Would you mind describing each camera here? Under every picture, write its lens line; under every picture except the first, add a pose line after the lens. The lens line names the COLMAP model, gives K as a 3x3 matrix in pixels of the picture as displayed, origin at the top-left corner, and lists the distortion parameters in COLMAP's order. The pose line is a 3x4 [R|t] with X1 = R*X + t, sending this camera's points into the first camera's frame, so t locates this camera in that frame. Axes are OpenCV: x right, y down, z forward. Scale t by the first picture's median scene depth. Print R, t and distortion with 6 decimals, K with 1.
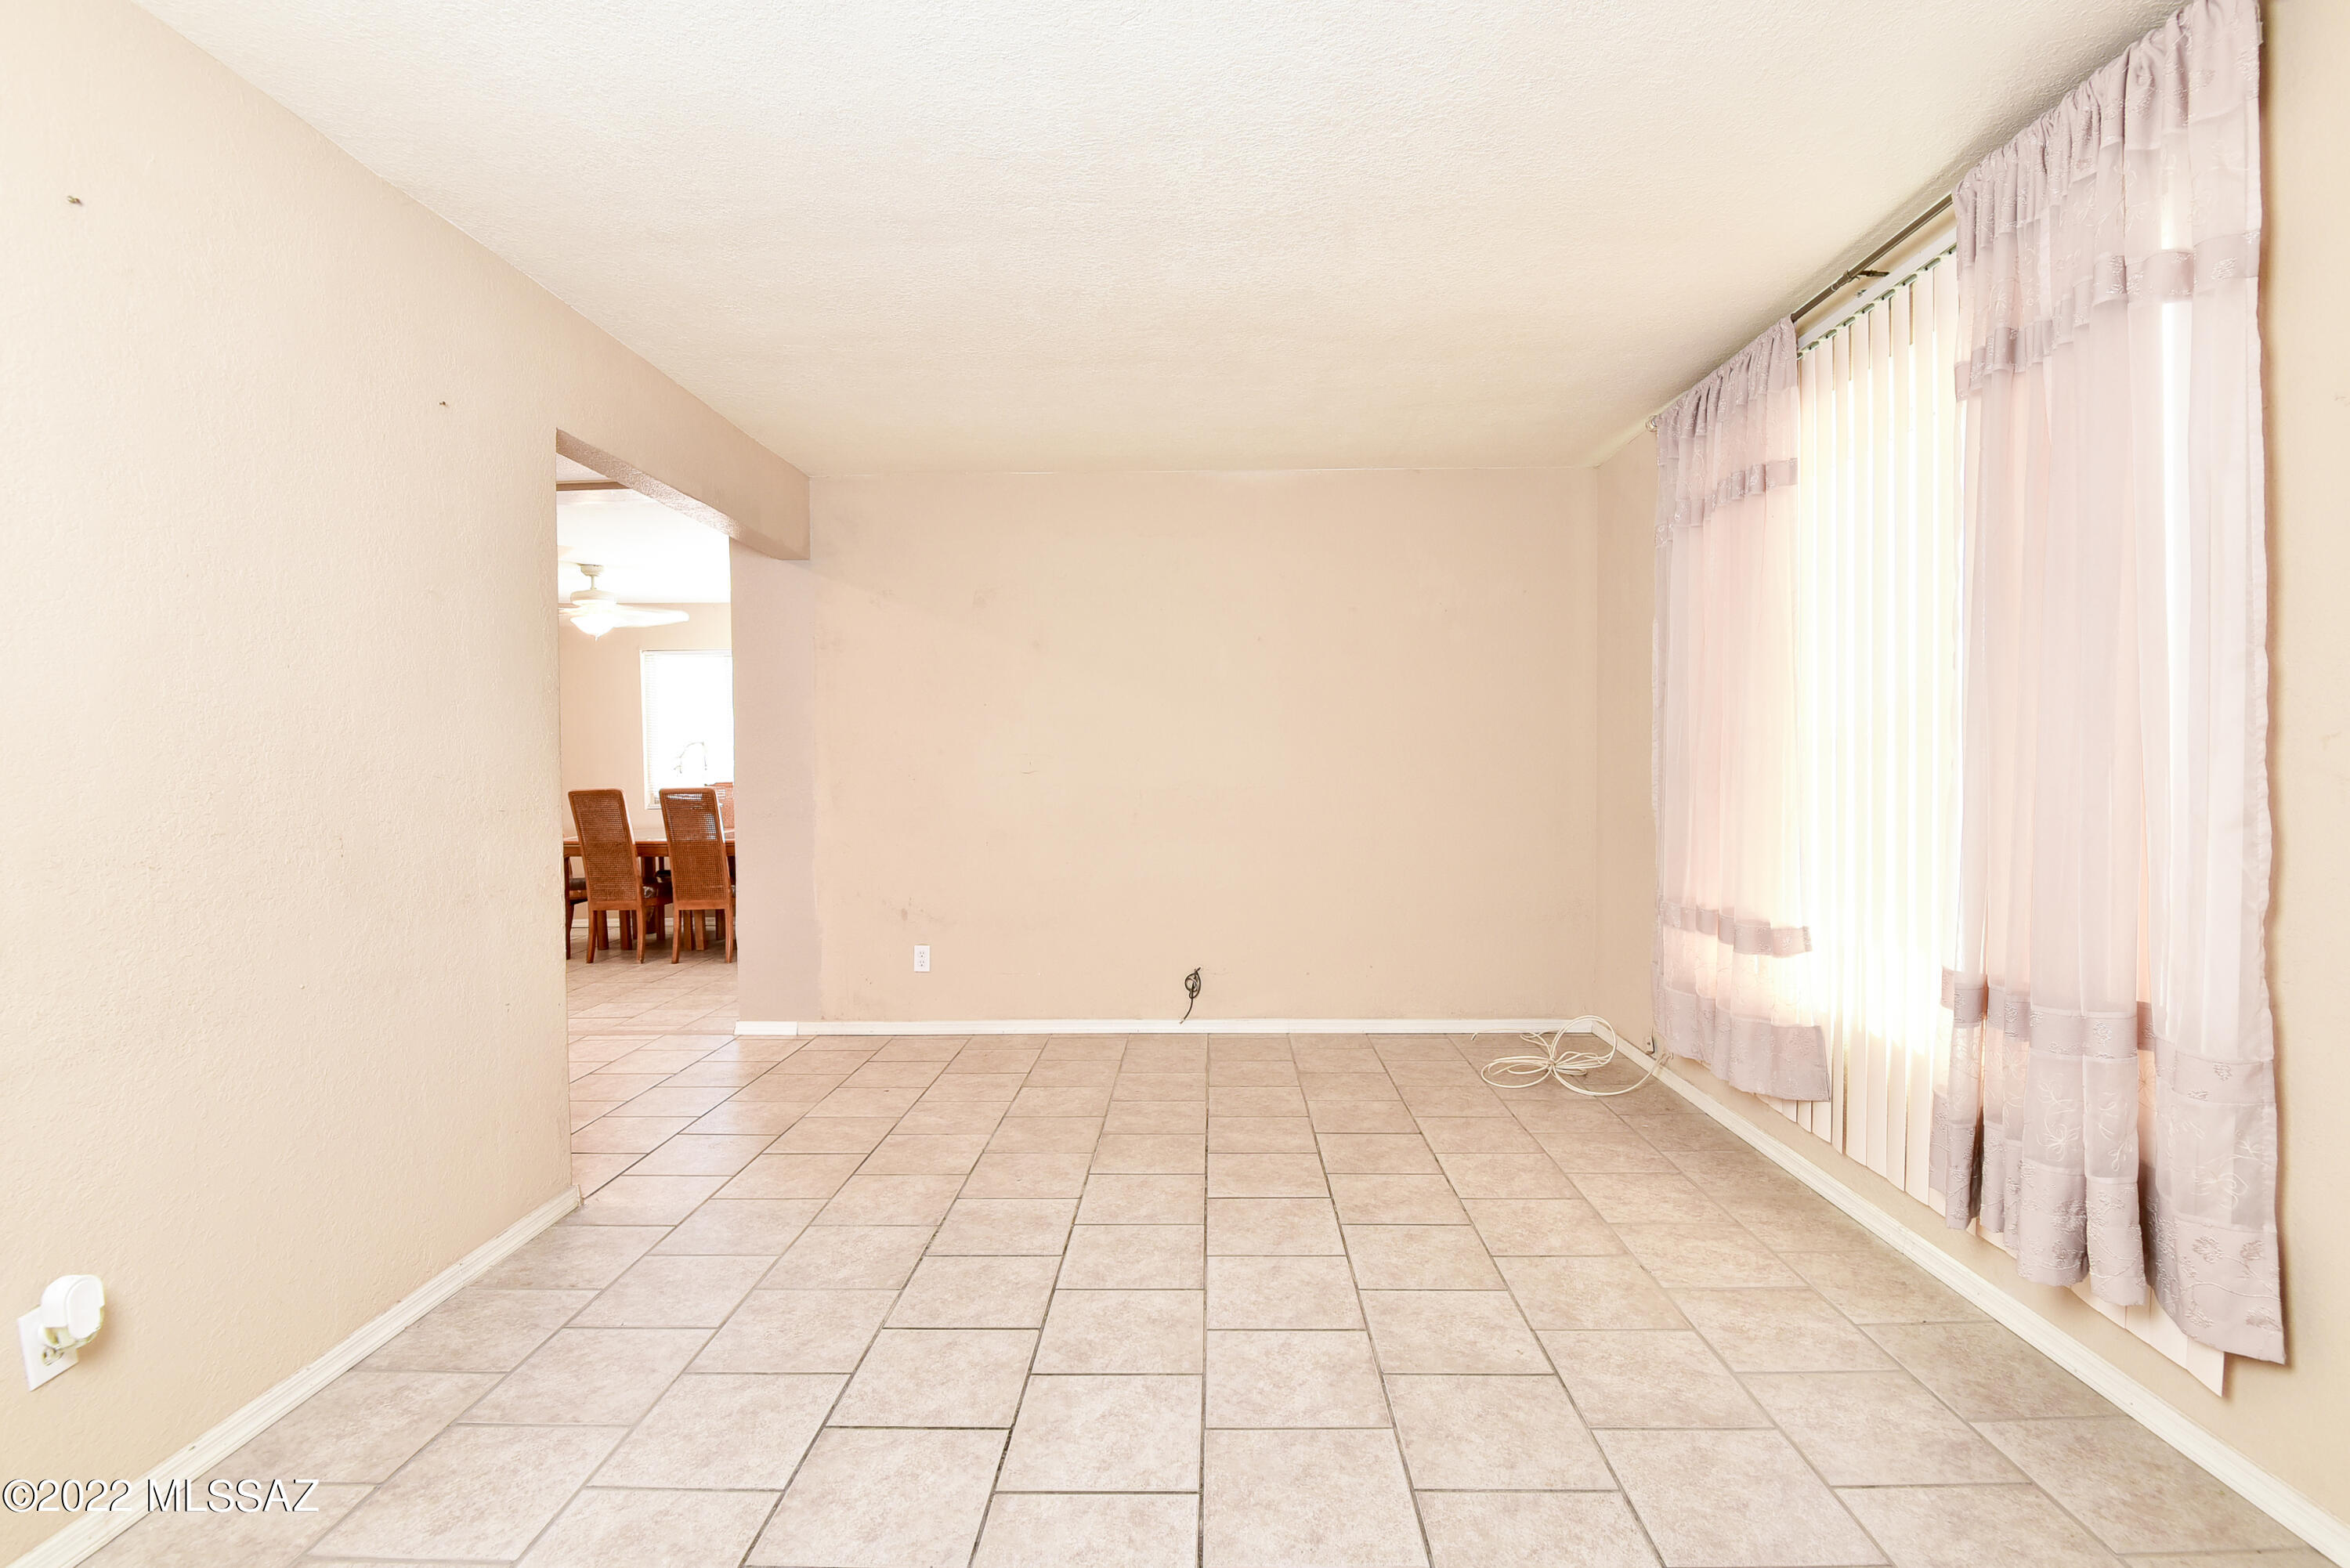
lens RADIAL K [[1103.8, 0, 1175.0], [0, 1103.8, 784.0], [0, 0, 1]] dist [-0.002393, -0.012384]
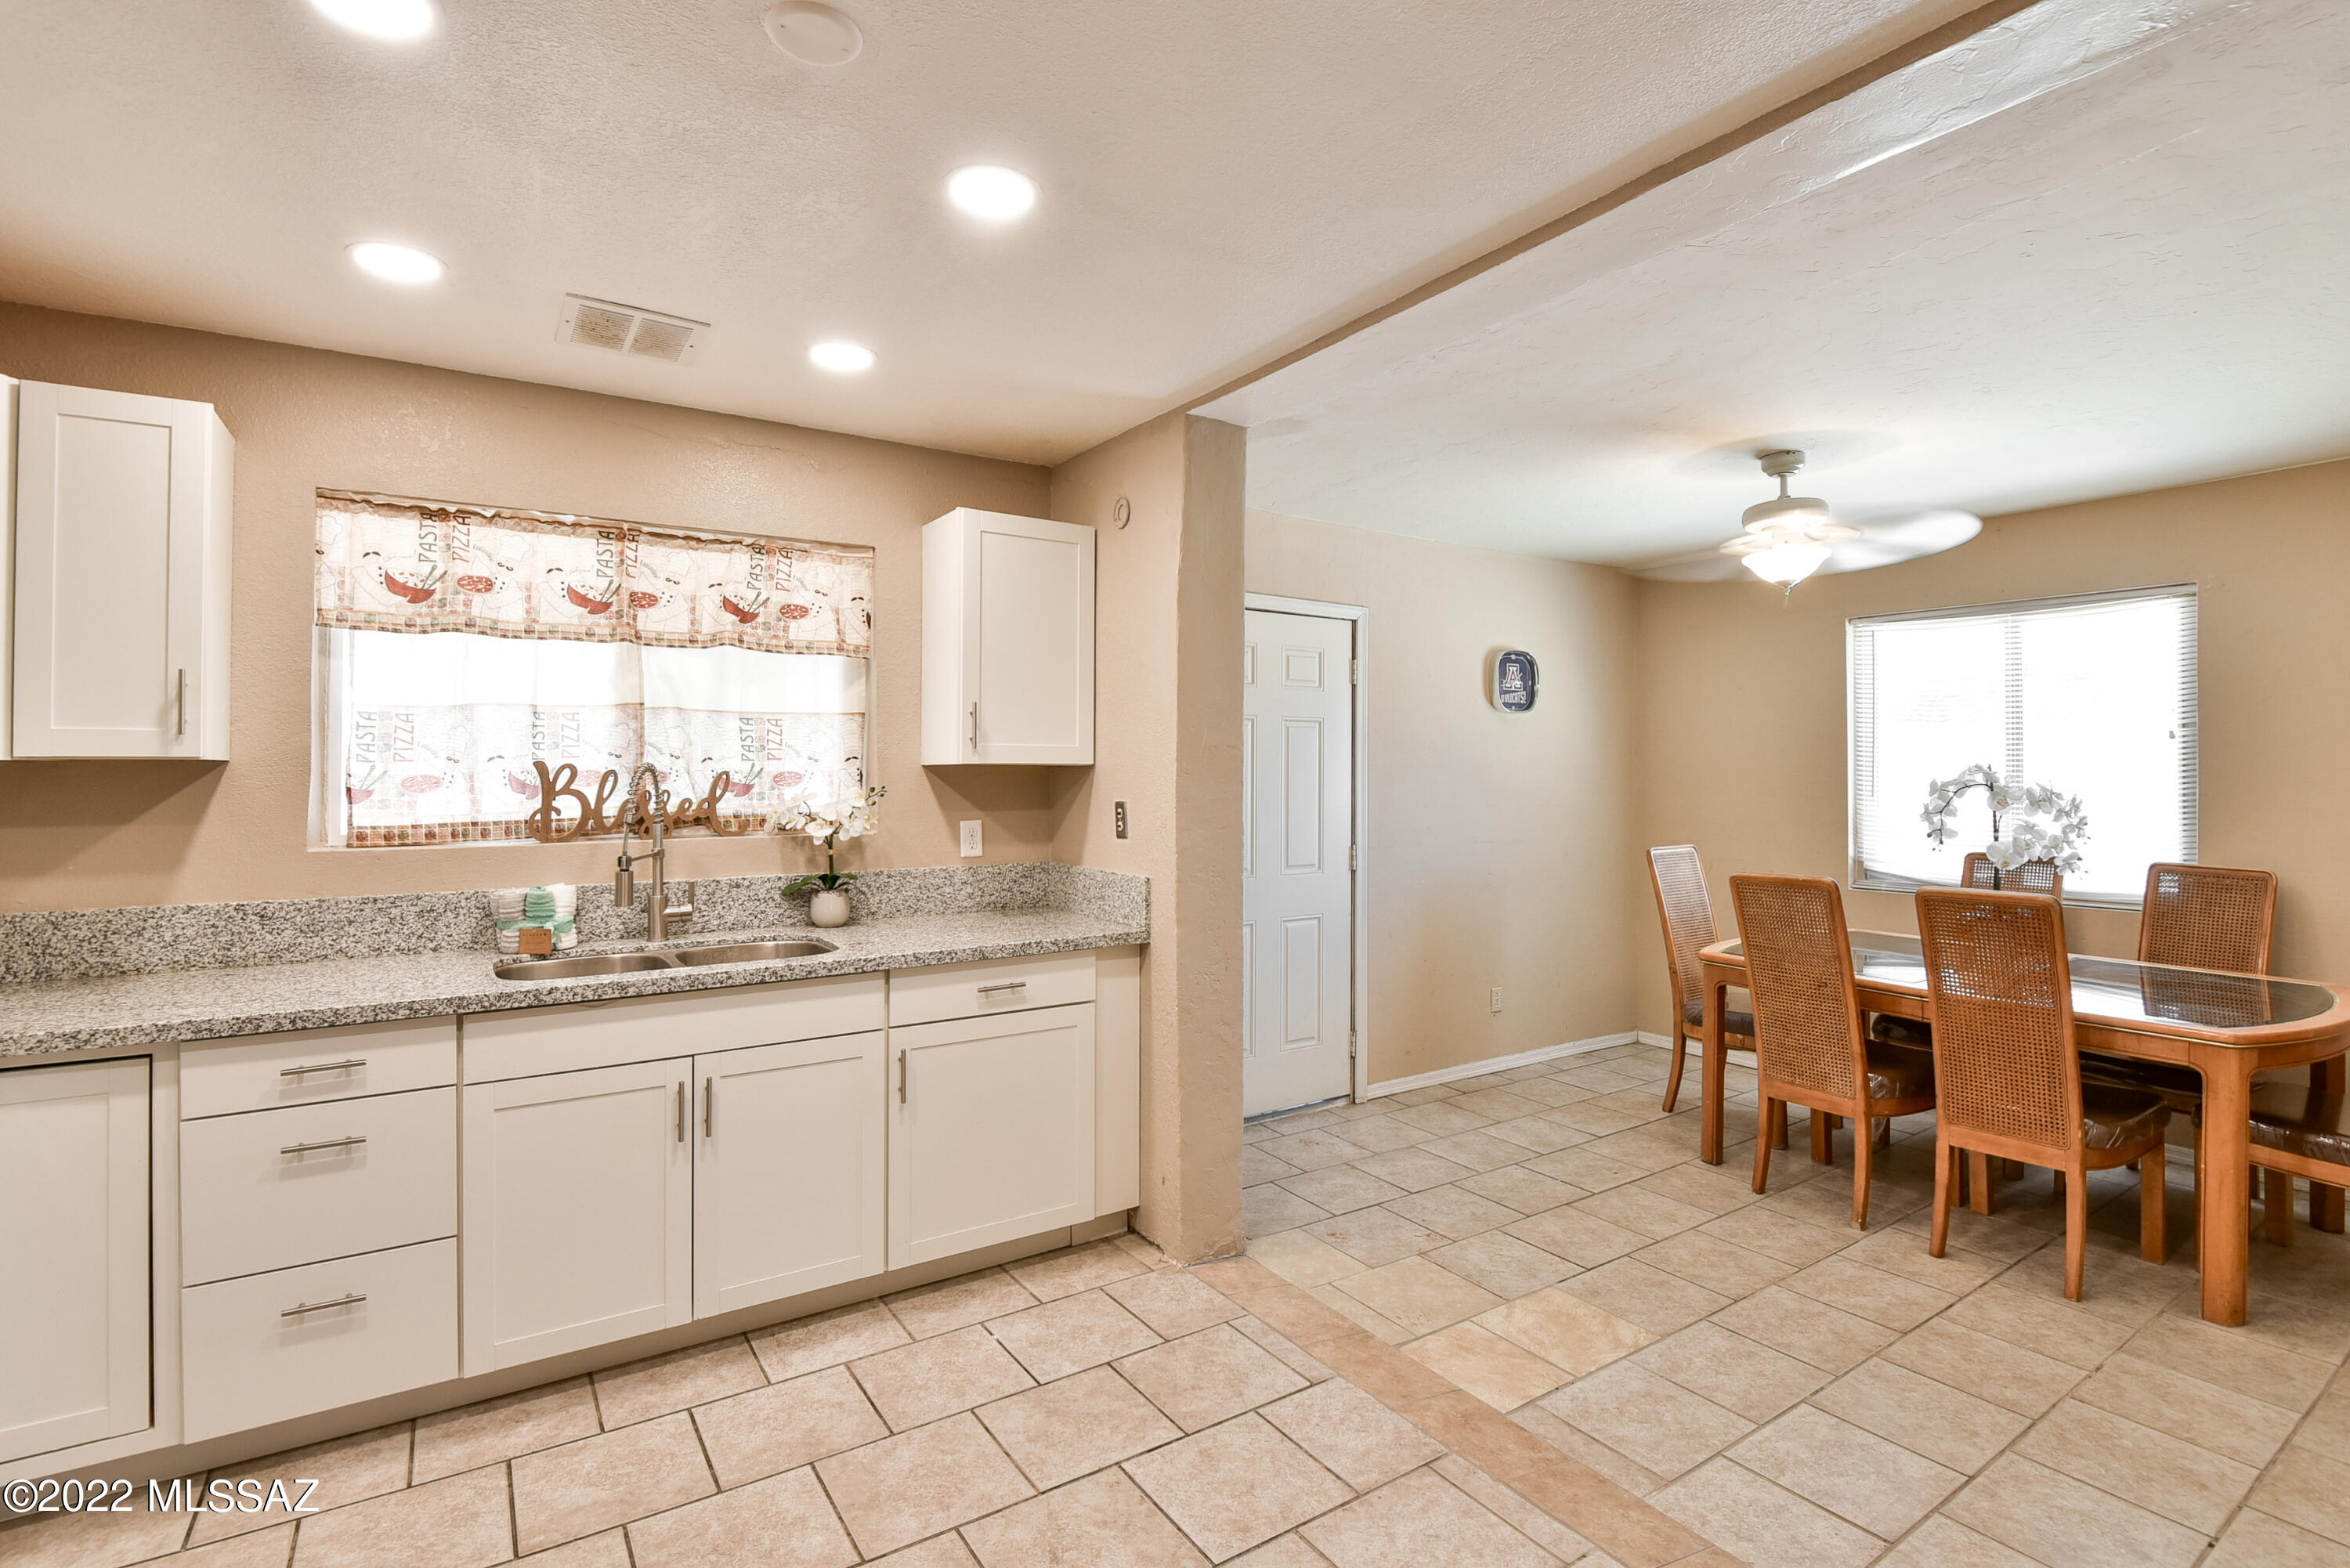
lens RADIAL K [[1087.6, 0, 1174.0], [0, 1087.6, 756.3], [0, 0, 1]] dist [-0.002271, -0.014763]
pose [[0.565316, 0.005065, -0.824859, -0.589609], [-0.029218, 0.999477, -0.013888, -0.080920], [0.824357, 0.031952, 0.565168, 1.048788]]
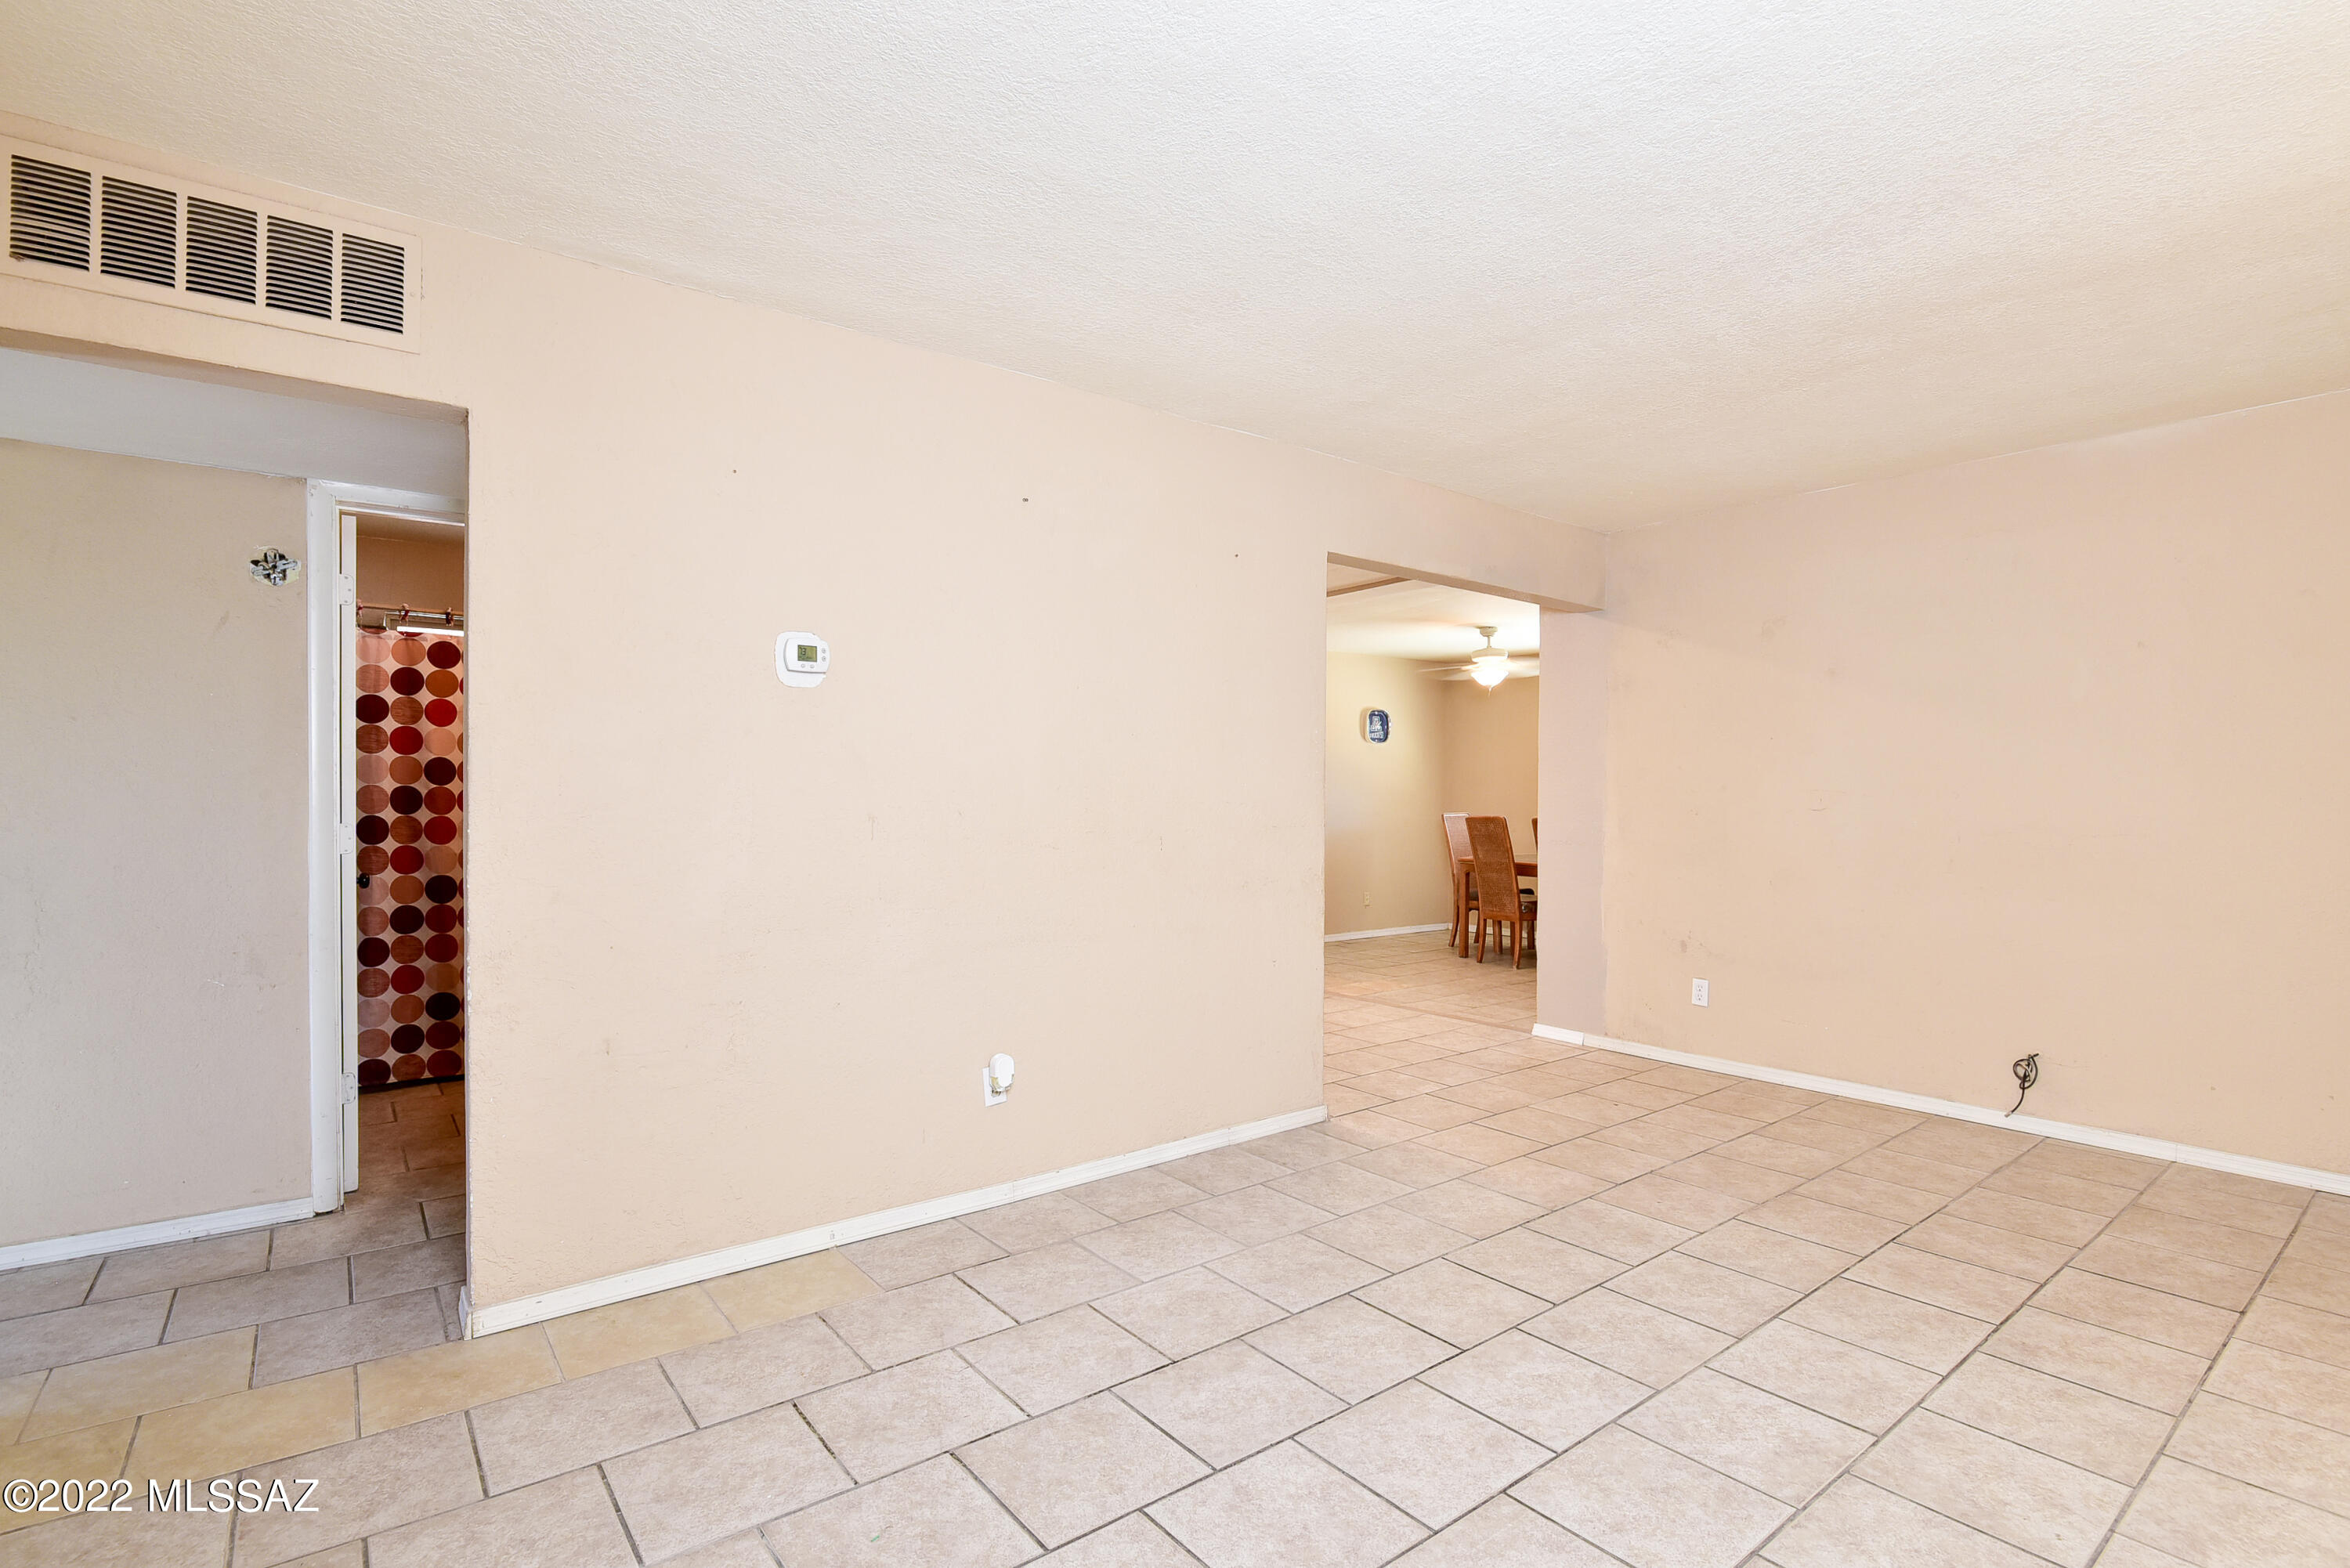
lens RADIAL K [[1095.3, 0, 1172.3], [0, 1095.3, 796.4], [0, 0, 1]] dist [-0.004089, -0.008784]
pose [[0.634800, 0.014116, -0.772547, 0.378649], [-0.027716, 0.999606, -0.004509, -0.003965], [0.772179, 0.024274, 0.634941, -0.012812]]
